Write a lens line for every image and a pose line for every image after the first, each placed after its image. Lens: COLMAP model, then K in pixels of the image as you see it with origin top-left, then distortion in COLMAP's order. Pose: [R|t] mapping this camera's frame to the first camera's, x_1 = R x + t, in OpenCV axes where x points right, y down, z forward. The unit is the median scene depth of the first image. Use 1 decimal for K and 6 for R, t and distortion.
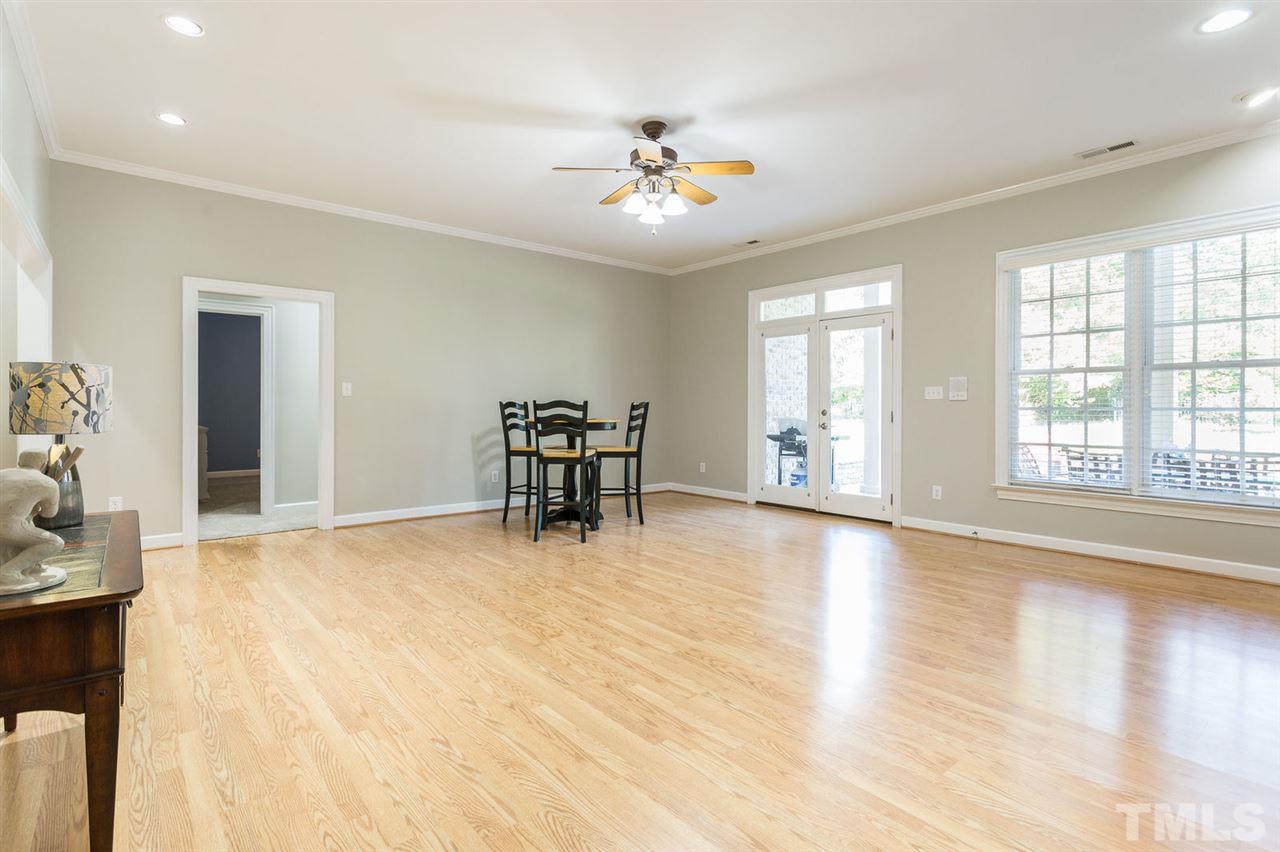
lens RADIAL K [[616.9, 0, 632.6], [0, 616.9, 406.4], [0, 0, 1]] dist [0.001339, -0.000933]
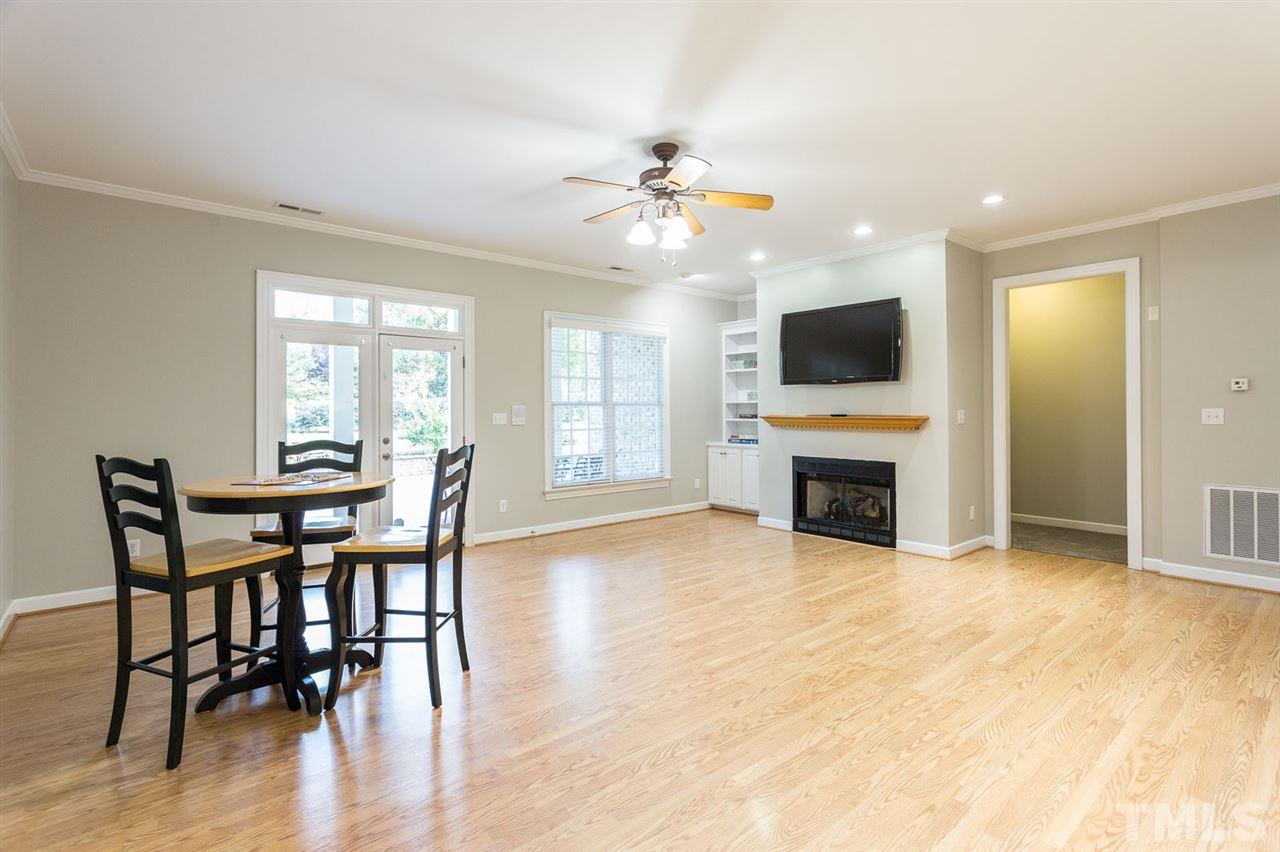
lens RADIAL K [[616.9, 0, 632.6], [0, 616.9, 406.4], [0, 0, 1]] dist [0.001339, -0.000933]
pose [[-0.010581, 0.001643, 0.999943, -1.131802], [0.003337, 0.999993, -0.001608, -0.072803], [-0.999938, 0.003320, -0.010587, 1.336473]]
